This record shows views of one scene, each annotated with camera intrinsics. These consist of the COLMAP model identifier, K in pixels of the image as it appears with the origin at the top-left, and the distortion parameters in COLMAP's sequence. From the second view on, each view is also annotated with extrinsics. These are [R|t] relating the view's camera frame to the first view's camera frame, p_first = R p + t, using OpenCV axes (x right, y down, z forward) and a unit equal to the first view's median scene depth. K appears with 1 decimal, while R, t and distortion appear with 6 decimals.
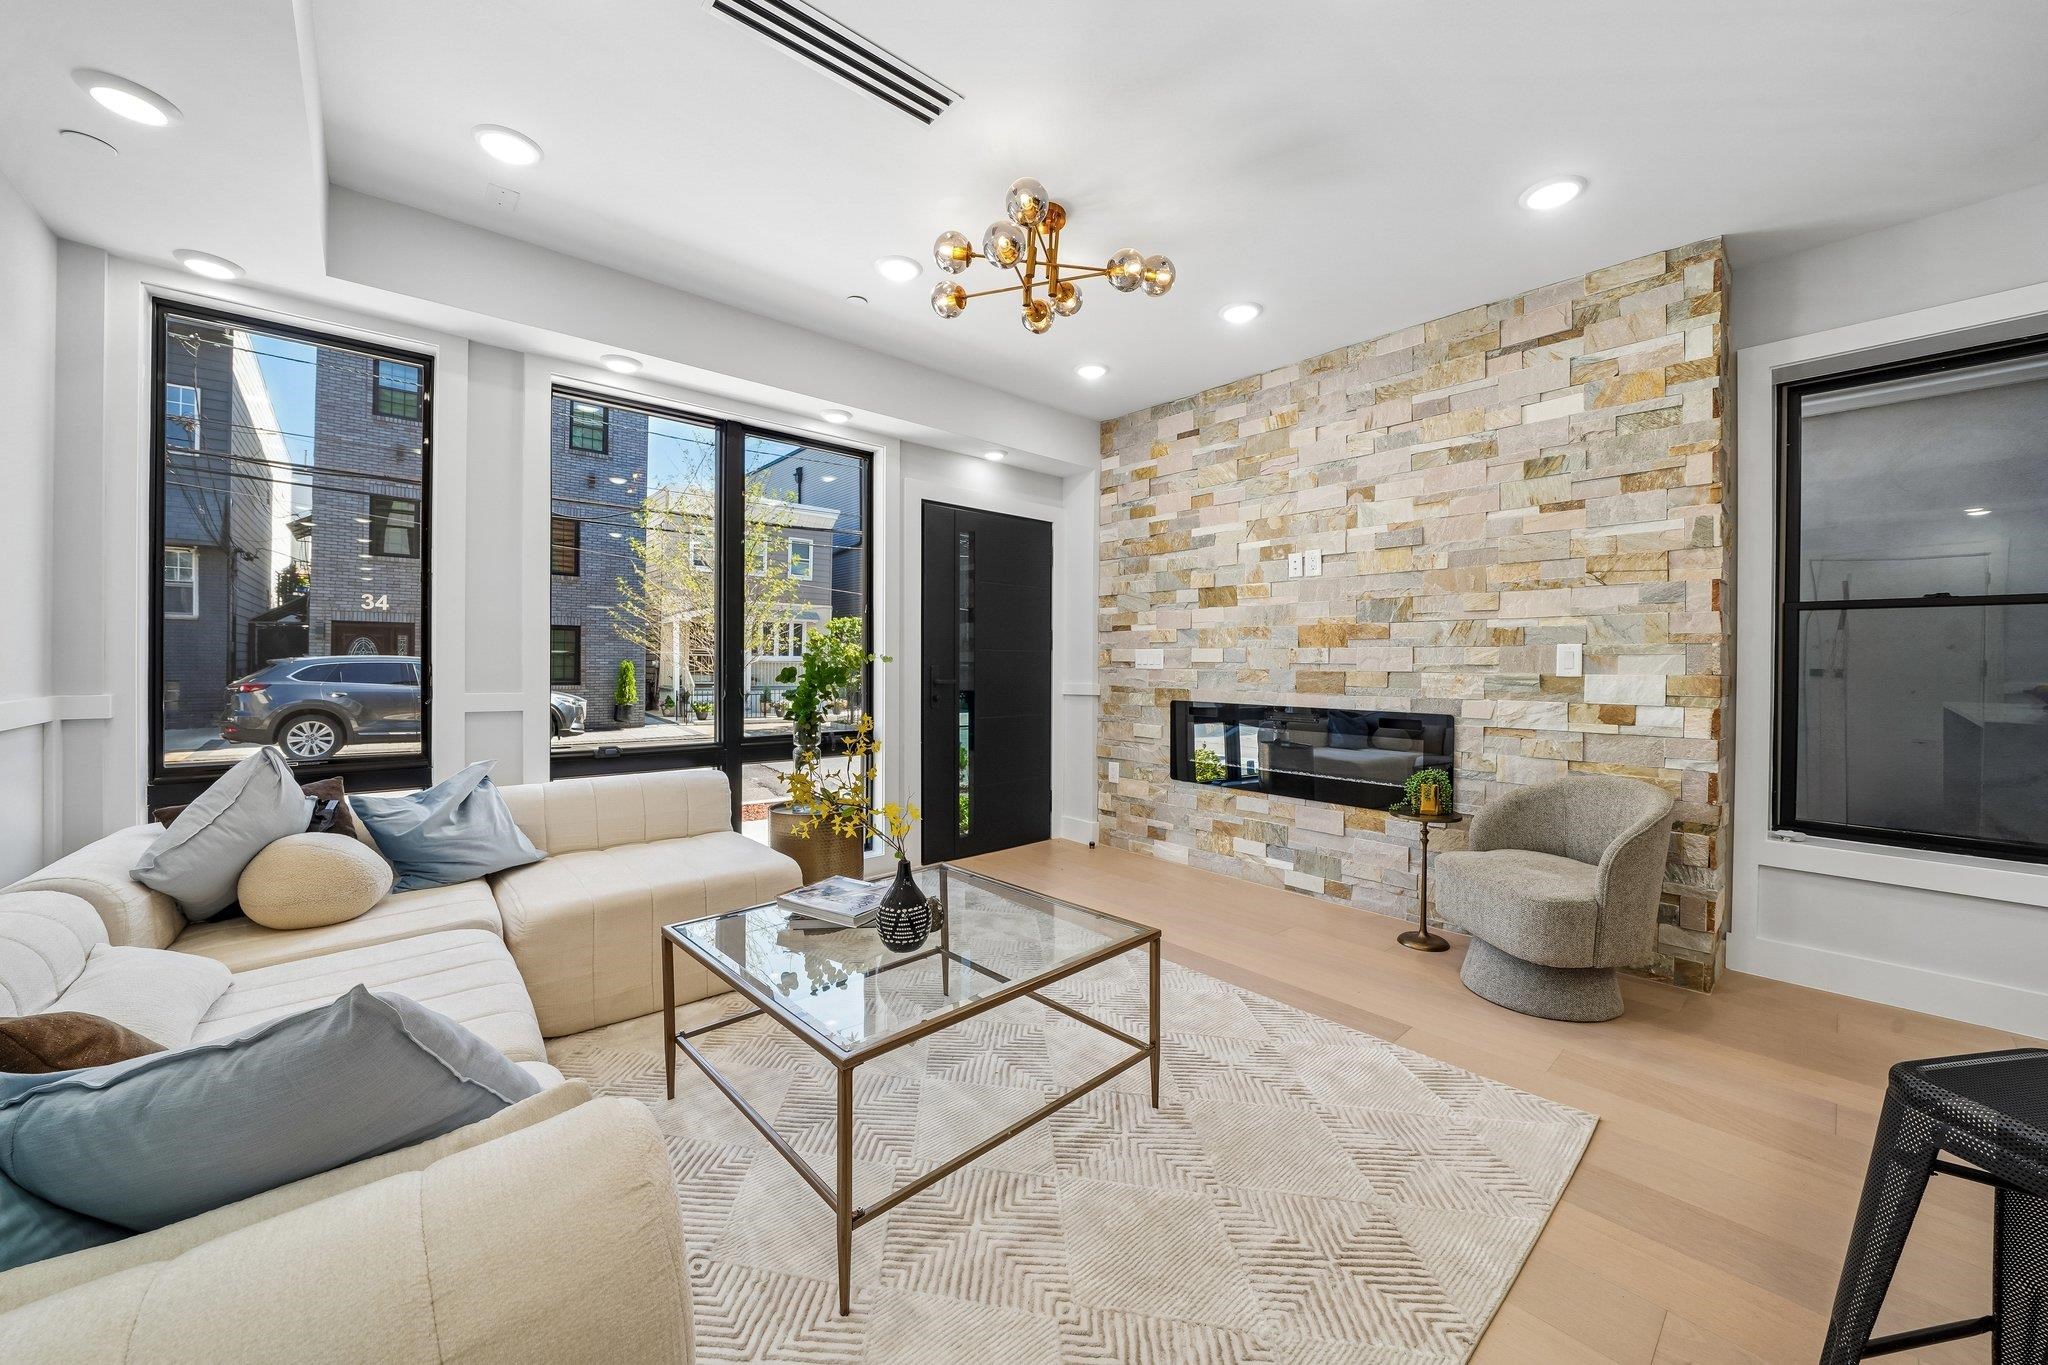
lens RADIAL K [[751.2, 0, 1054.9], [0, 751.2, 667.9], [0, 0, 1]] dist [-0.021136, 0.000840]
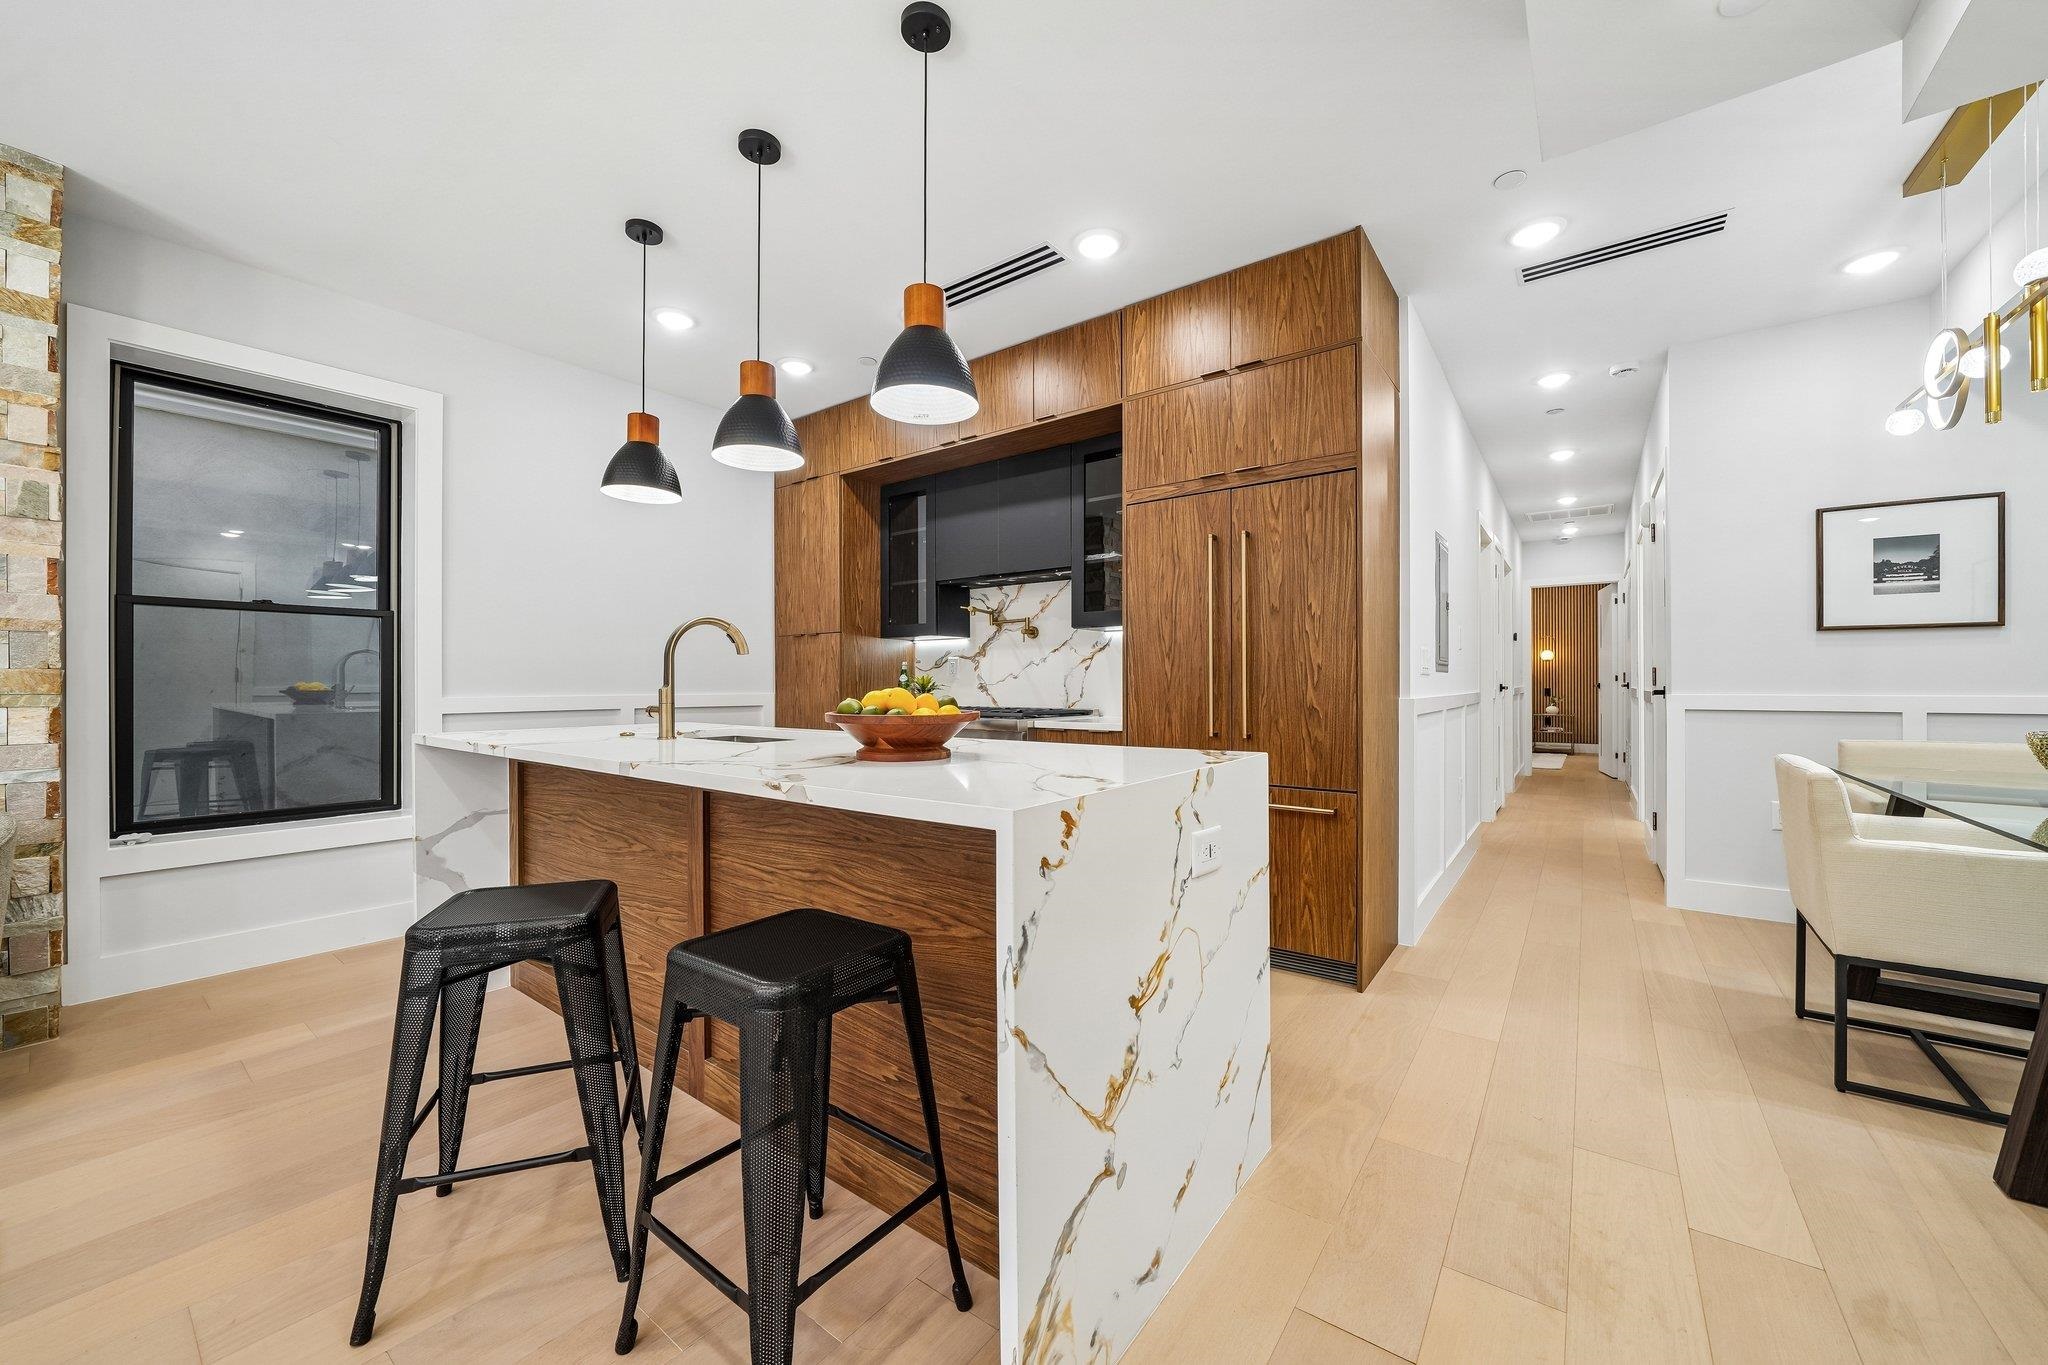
lens RADIAL K [[769.1, 0, 1008.4], [0, 769.1, 678.9], [0, 0, 1]] dist [-0.019798, 0.002127]
pose [[-0.176195, -0.002915, 0.984351, -0.132521], [0.007718, 0.999961, 0.004342, 0.021127], [-0.984325, 0.008362, -0.176166, 0.042855]]
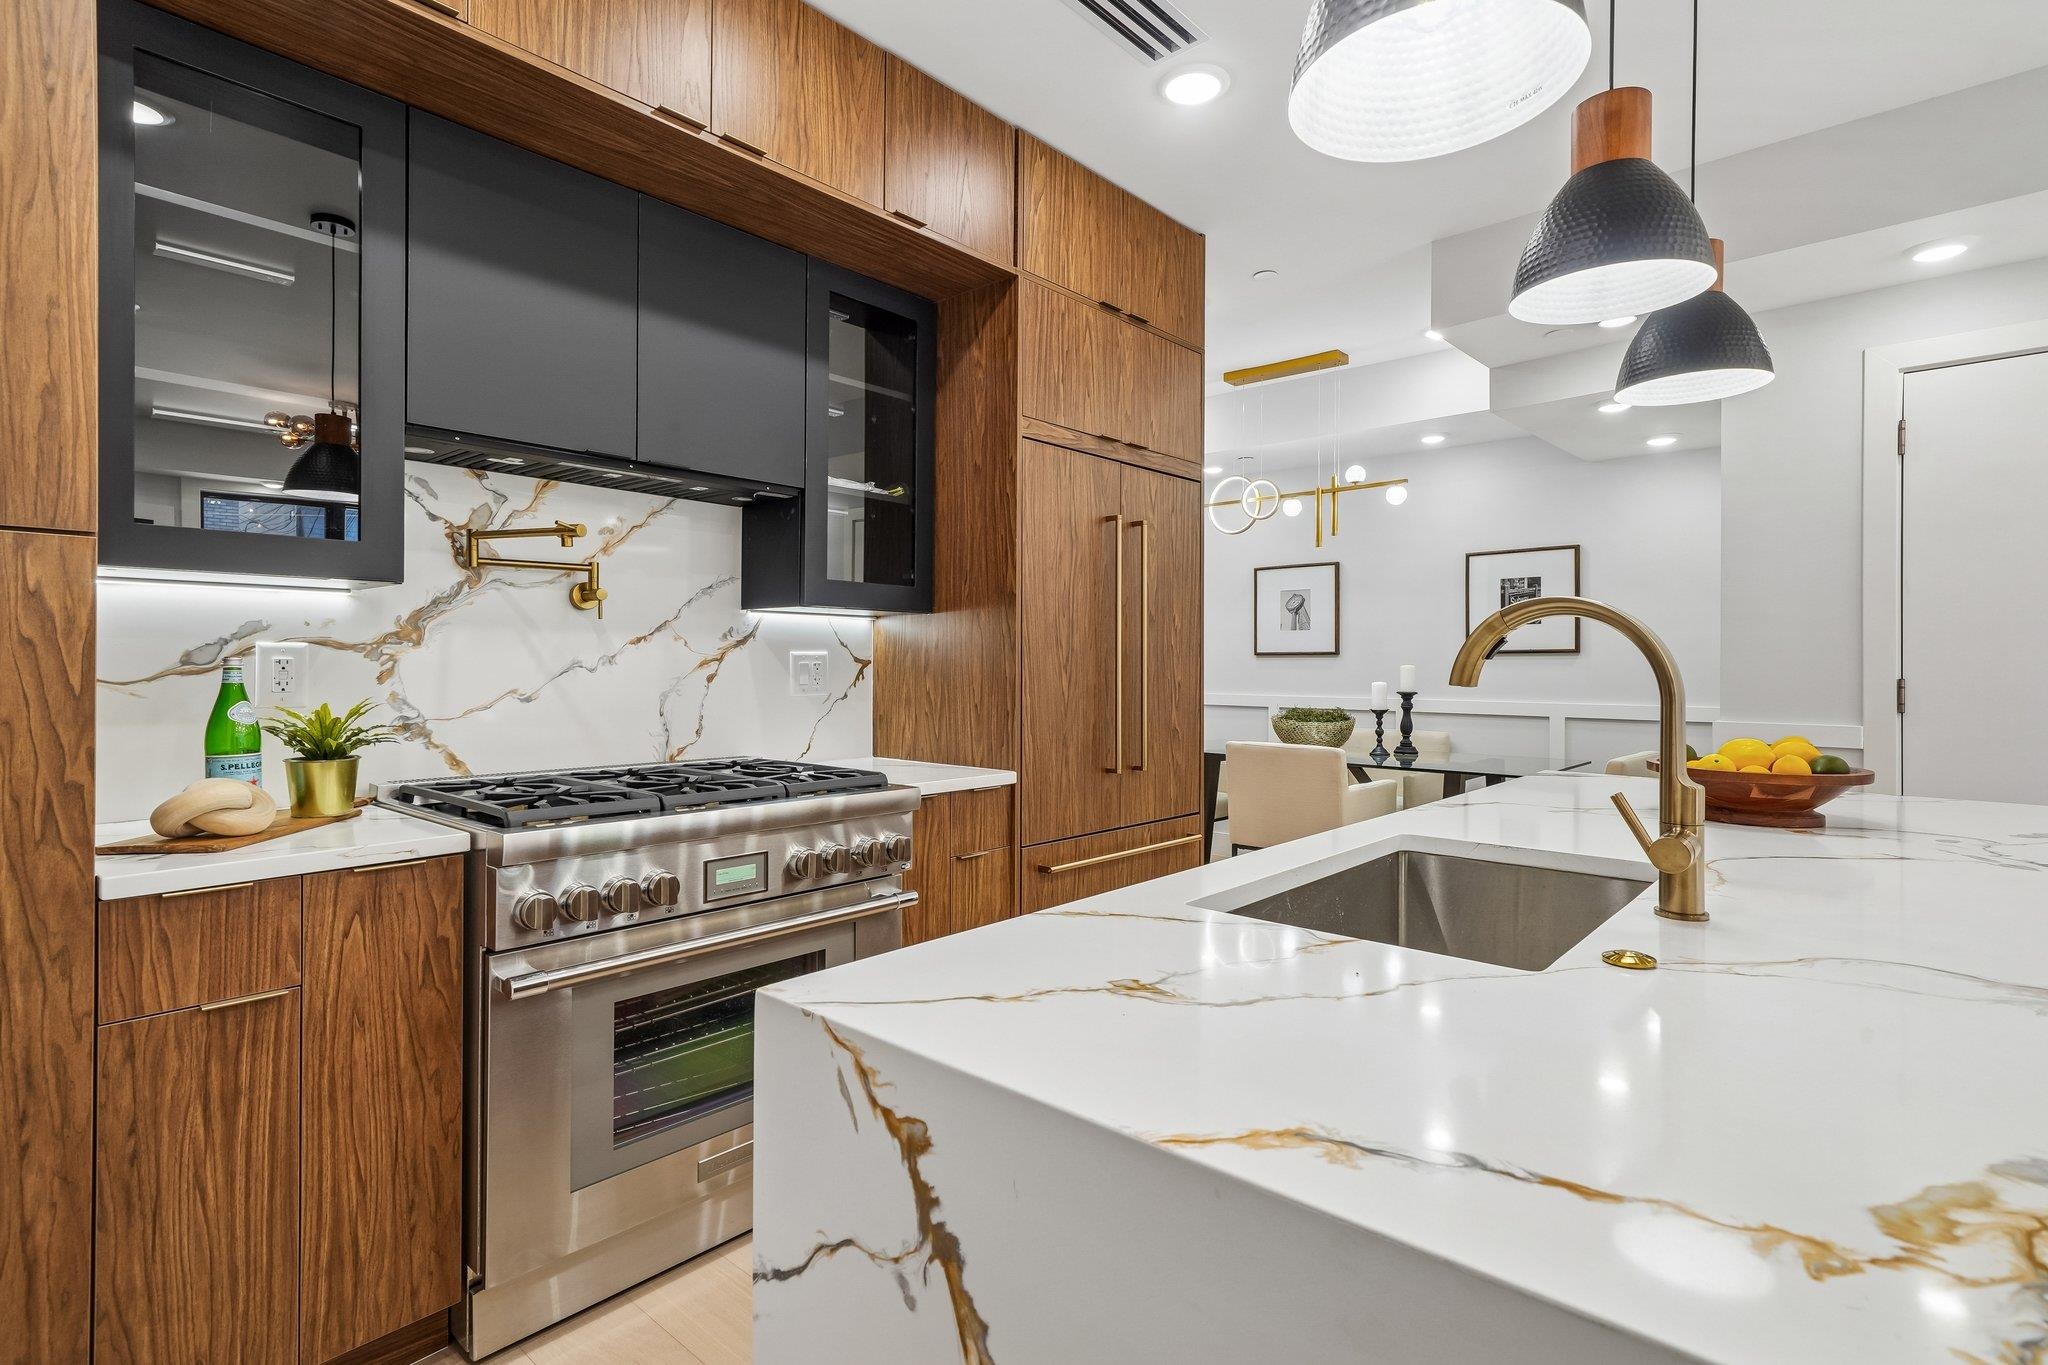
lens RADIAL K [[995.7, 0, 1050.7], [0, 995.7, 669.9], [0, 0, 1]] dist [0.006245, -0.004666]
pose [[-0.992989, -0.013028, -0.117491, 0.893765], [-0.014300, 0.999848, 0.009985, -0.009630], [0.117343, 0.011595, -0.993024, 0.558364]]
